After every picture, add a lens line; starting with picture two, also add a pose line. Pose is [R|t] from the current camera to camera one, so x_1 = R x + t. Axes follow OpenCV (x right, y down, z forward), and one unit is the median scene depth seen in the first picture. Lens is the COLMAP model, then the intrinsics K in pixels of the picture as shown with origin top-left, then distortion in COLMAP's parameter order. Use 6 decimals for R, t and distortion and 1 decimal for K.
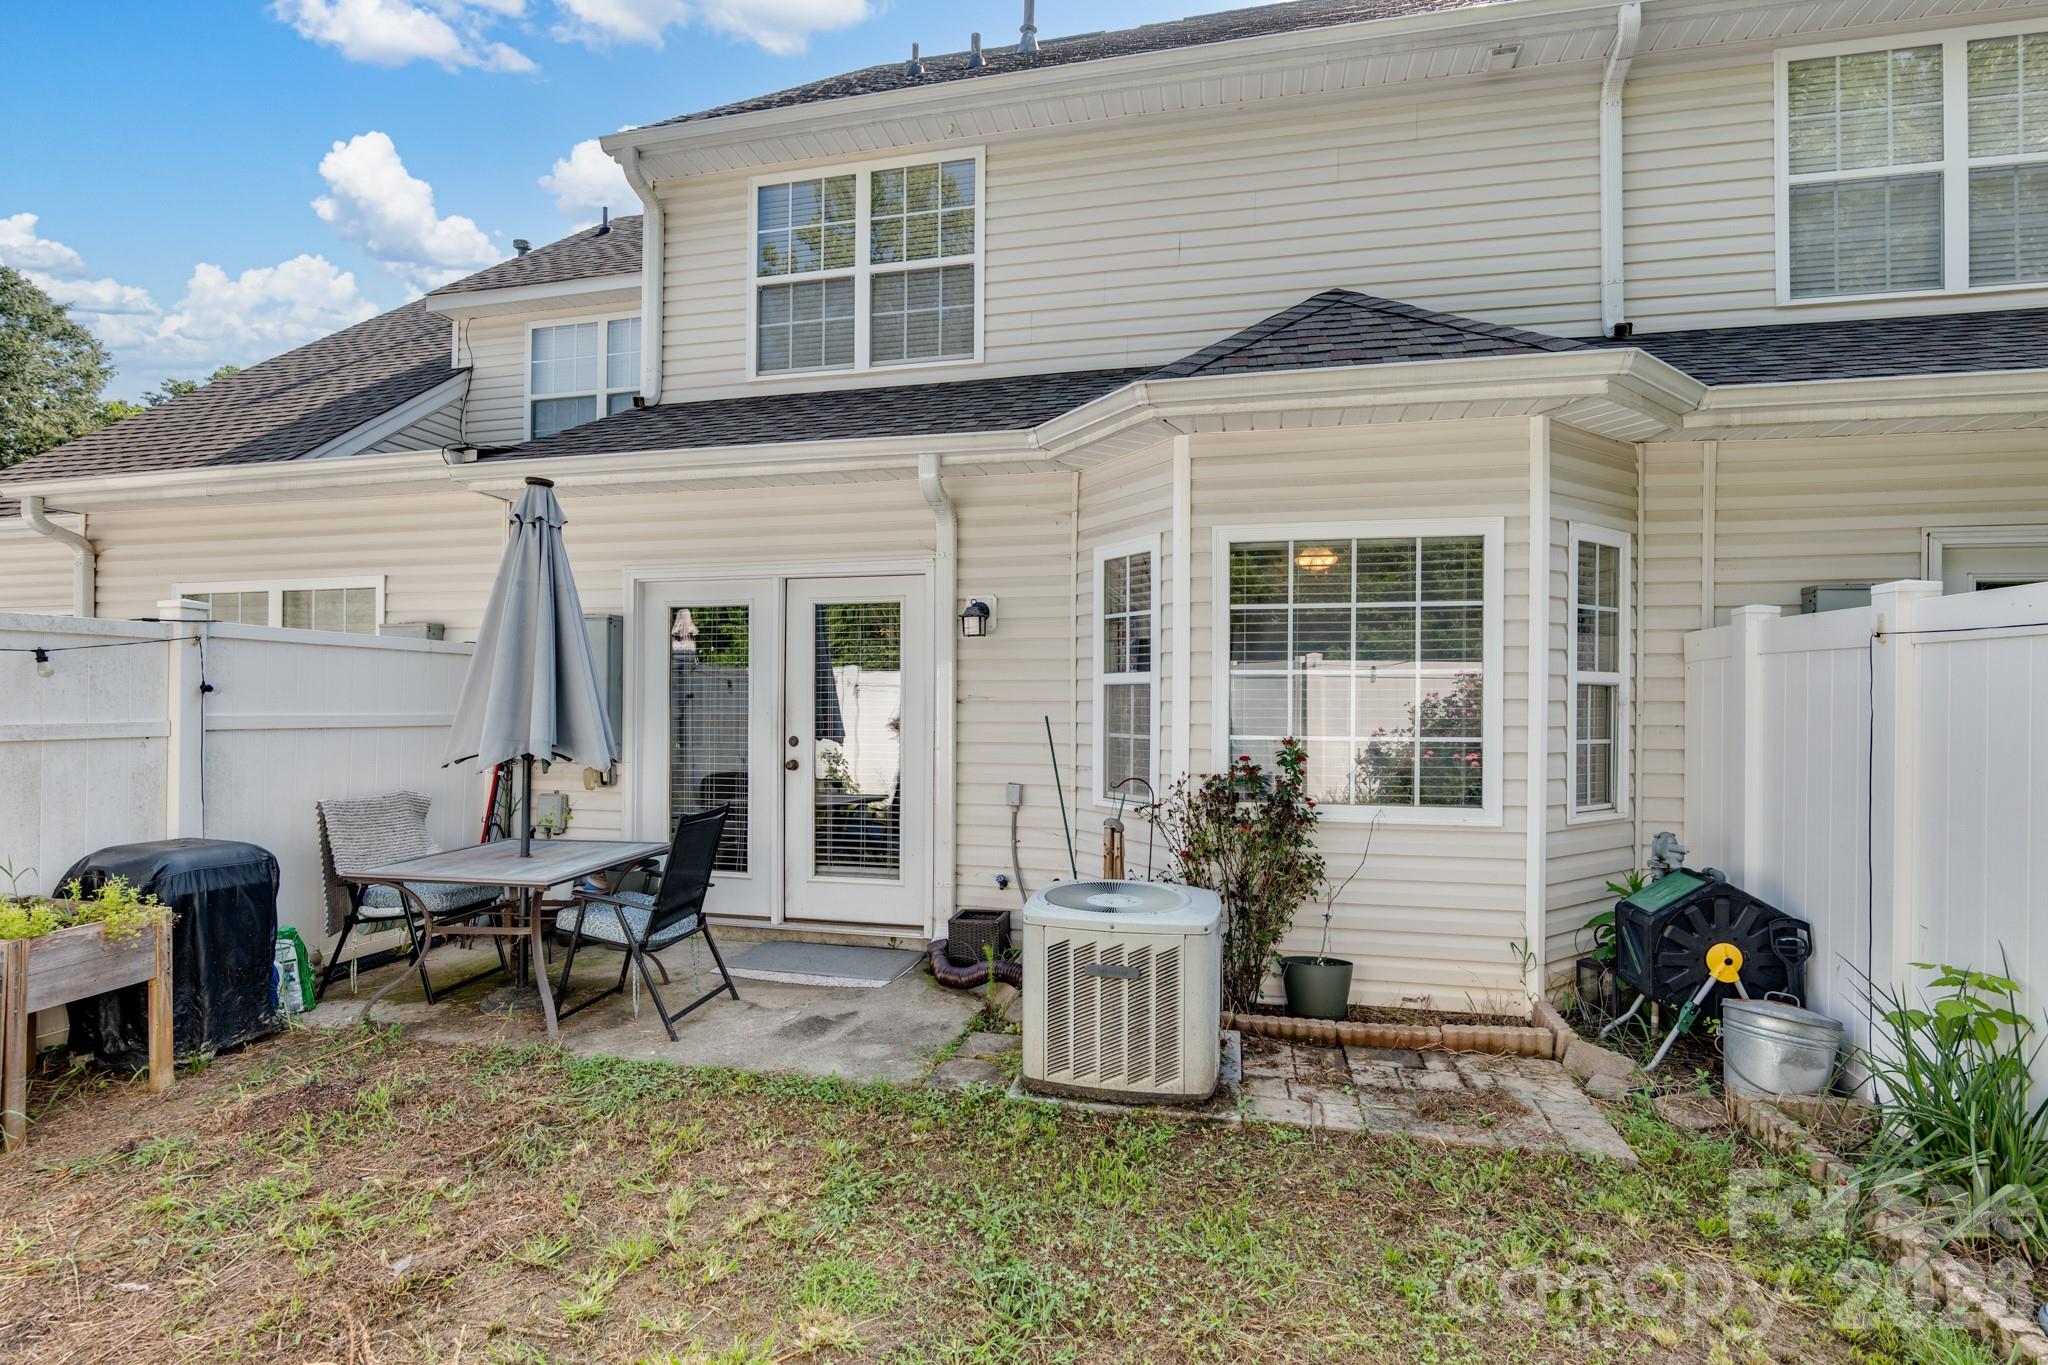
lens RADIAL K [[962.5, 0, 1032.3], [0, 962.5, 694.6], [0, 0, 1]] dist [-0.013270, 0.000659]
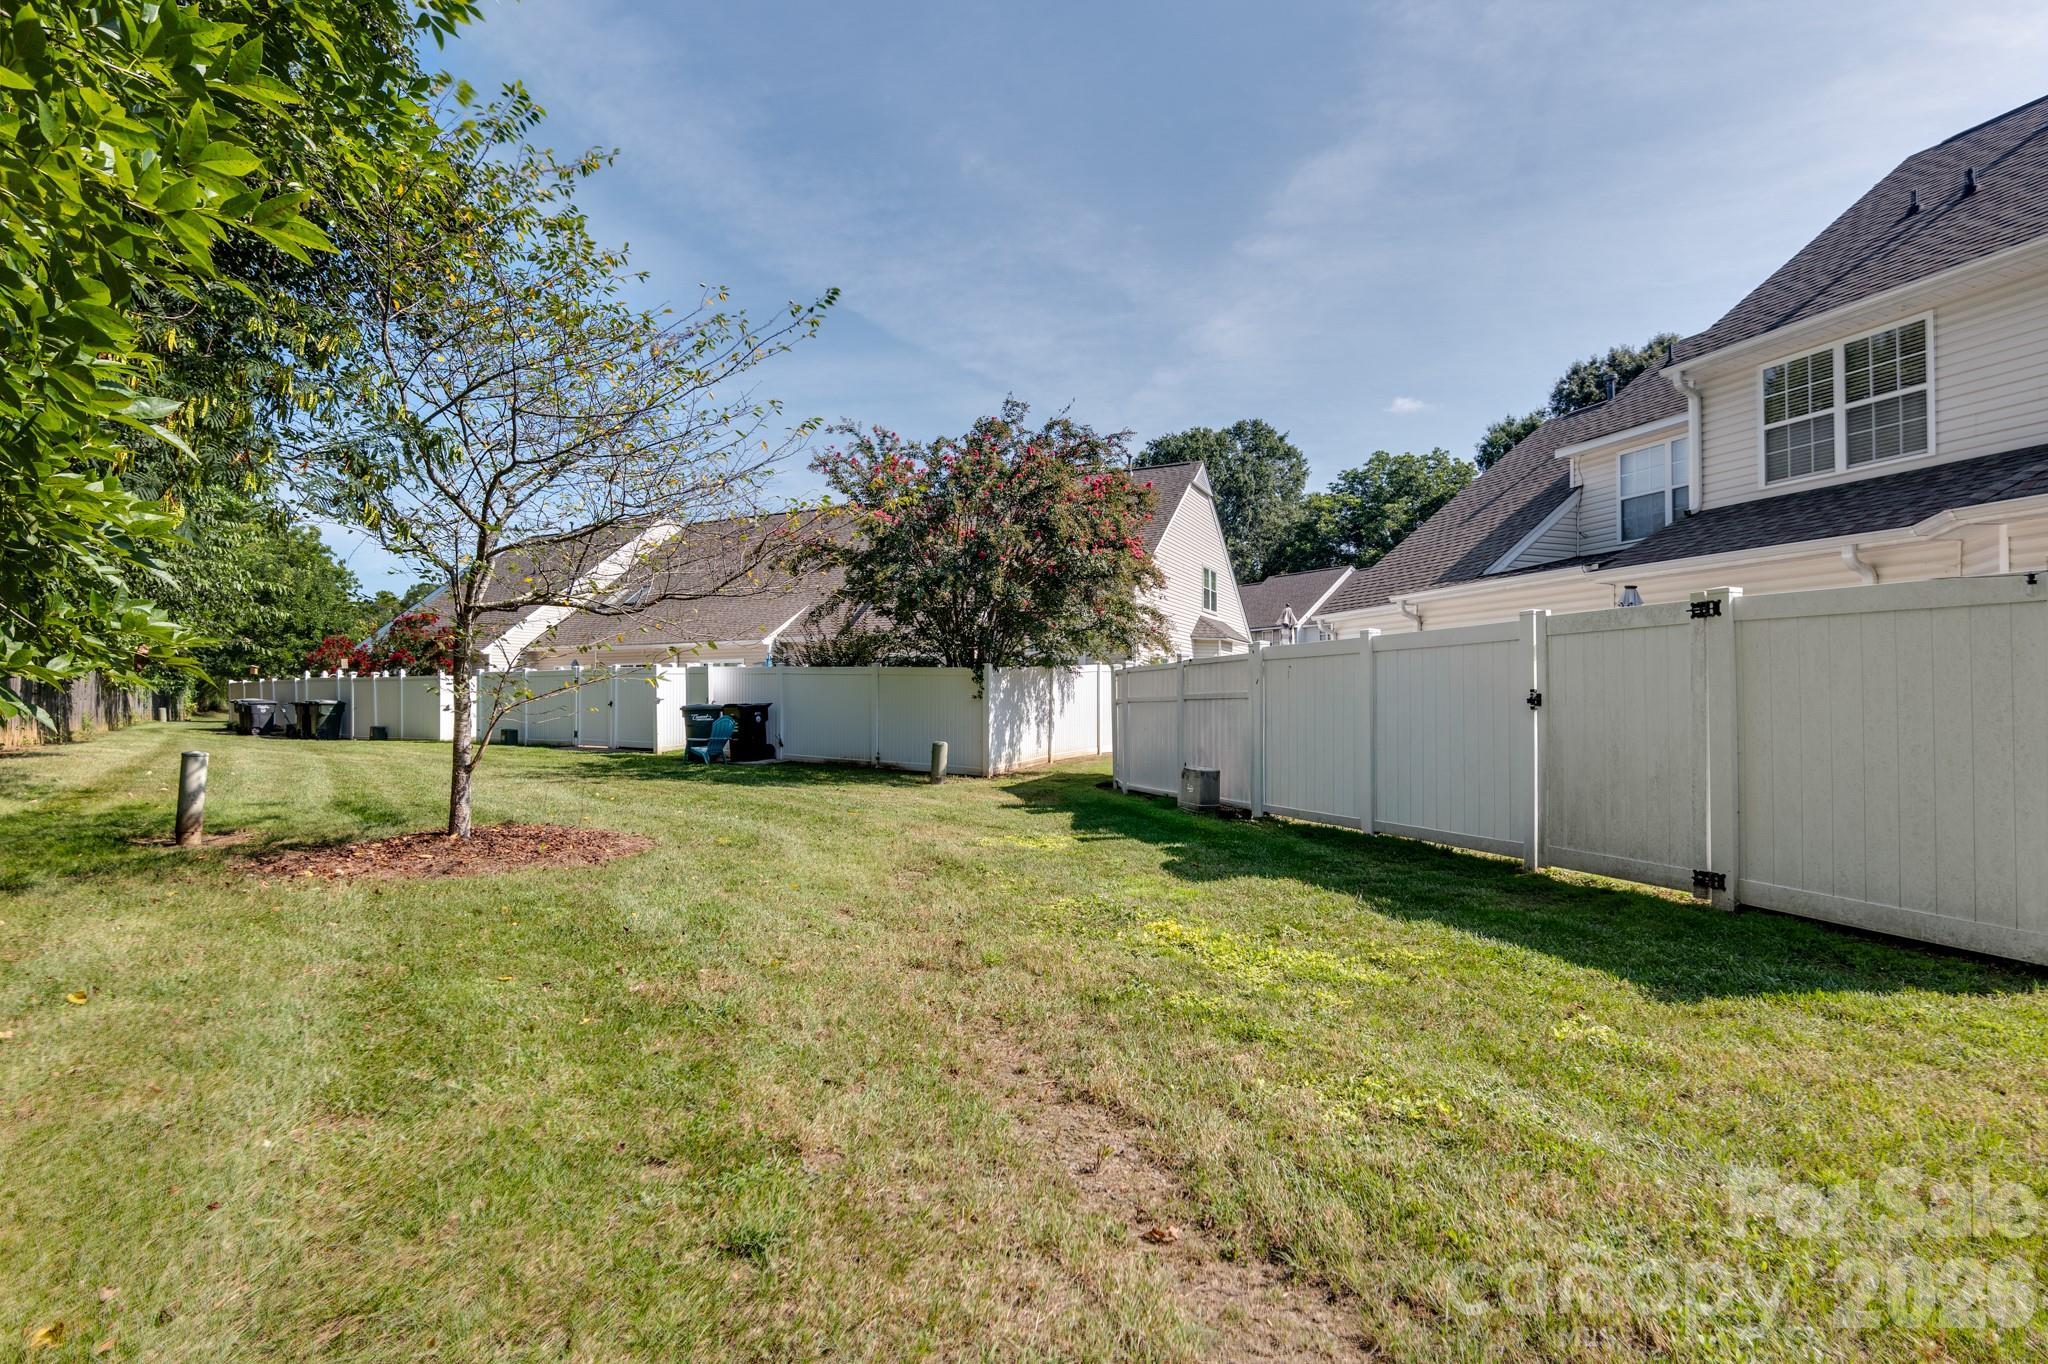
lens RADIAL K [[962.5, 0, 1032.3], [0, 962.5, 694.1], [0, 0, 1]] dist [-0.013270, 0.000659]
pose [[0.516768, -0.009257, -0.856075, 0.678781], [0.004649, 0.999957, -0.008007, 0.048013], [0.856113, 0.000158, 0.516789, -1.355845]]
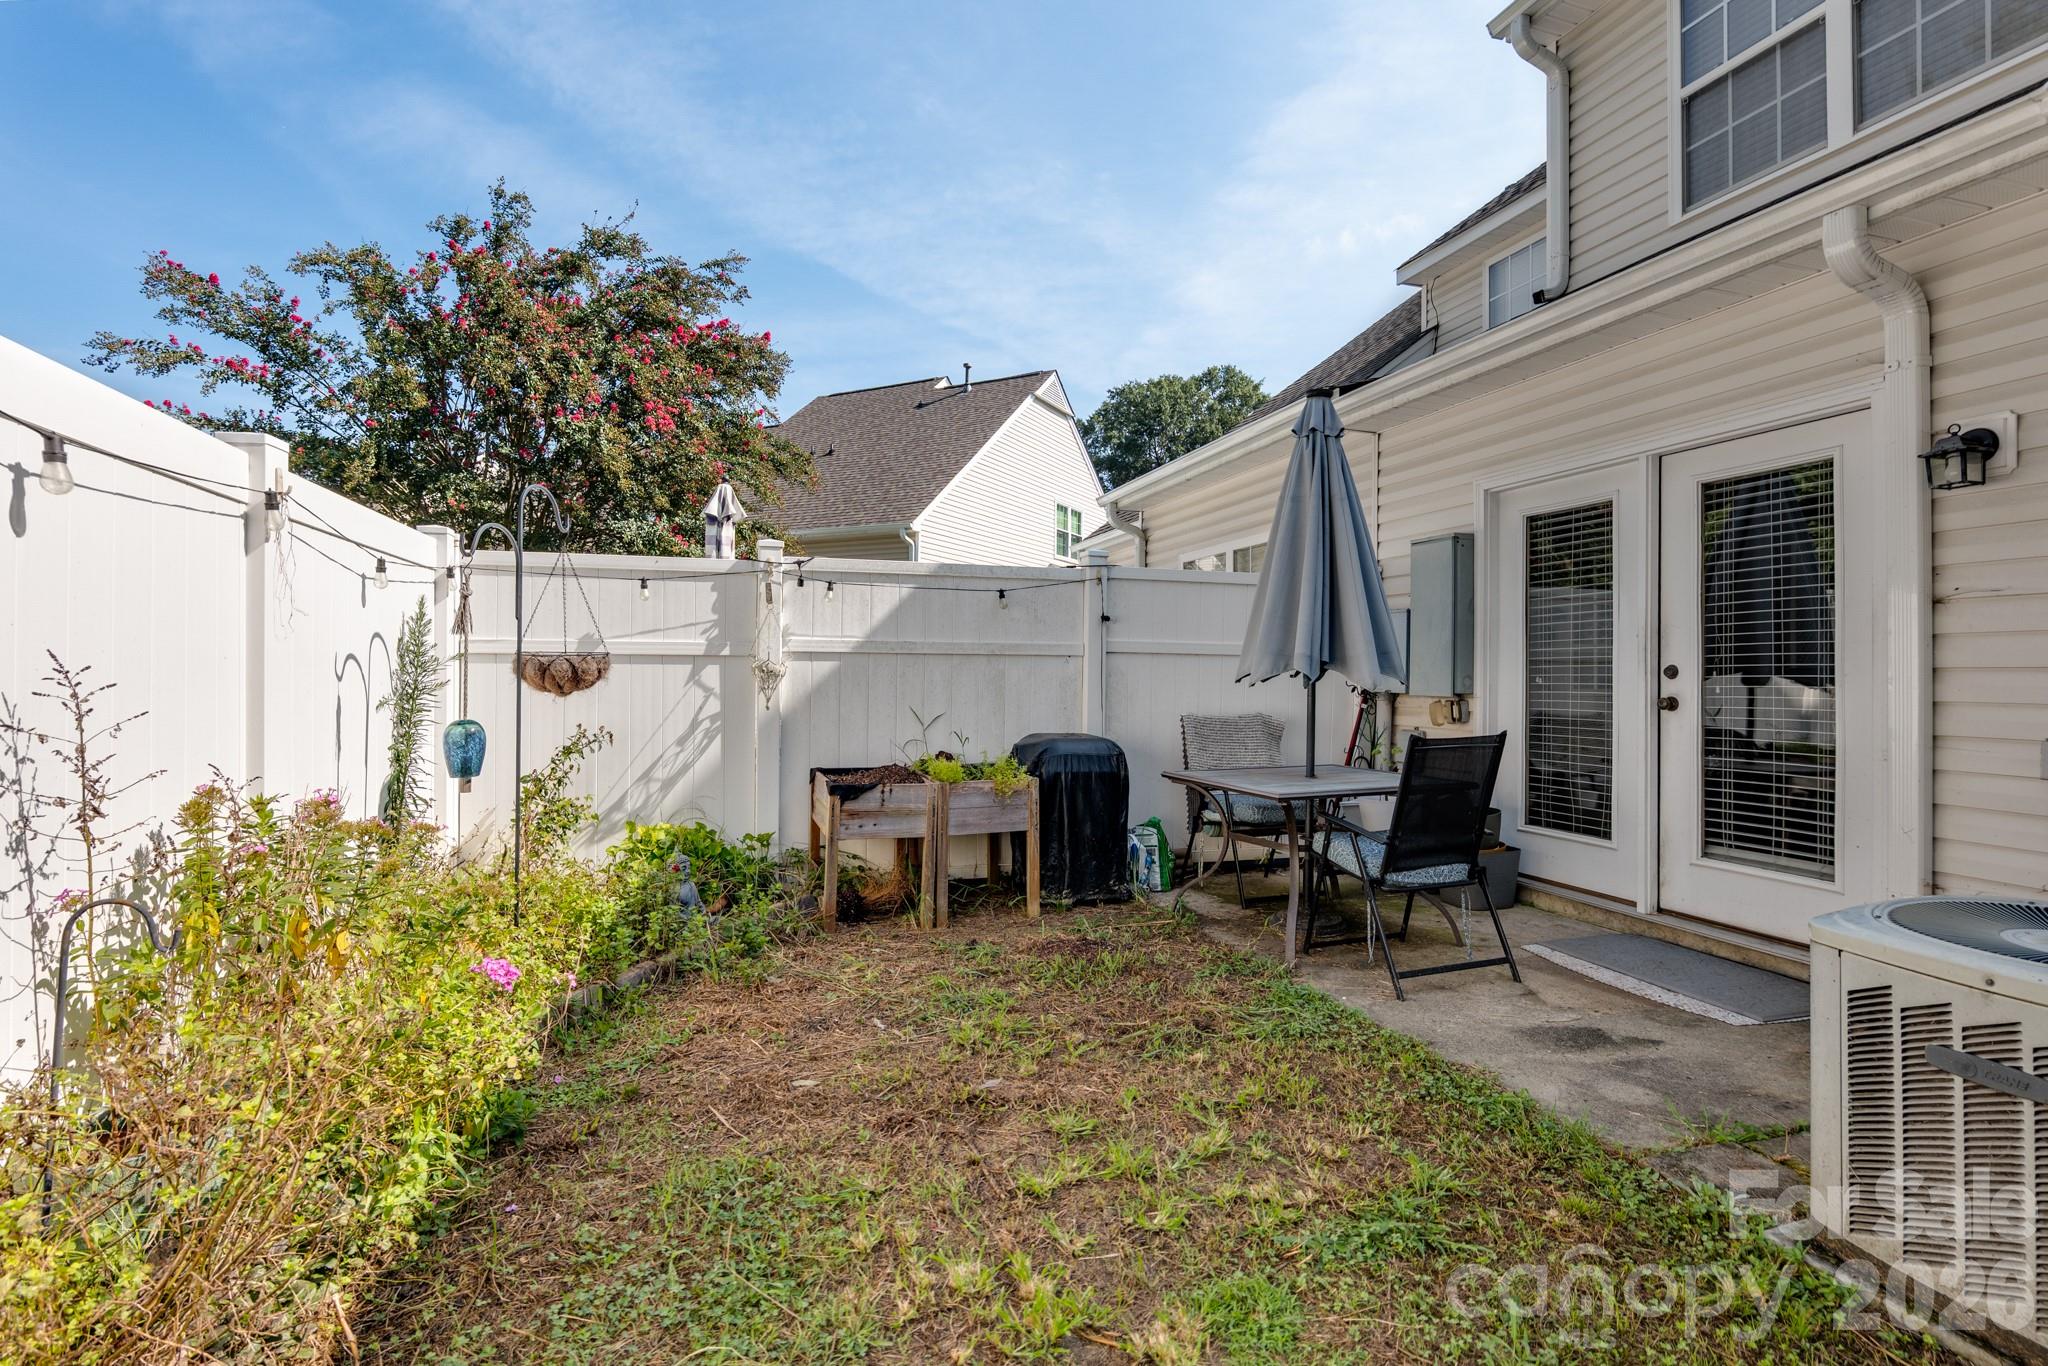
lens RADIAL K [[980.3, 0, 1029.9], [0, 980.3, 654.8], [0, 0, 1]] dist [-0.014601, 0.001350]
pose [[0.502979, -0.017204, -0.864127, 0.177628], [0.000732, 0.999810, -0.019480, 0.057606], [0.864298, 0.009165, 0.502896, 0.224299]]
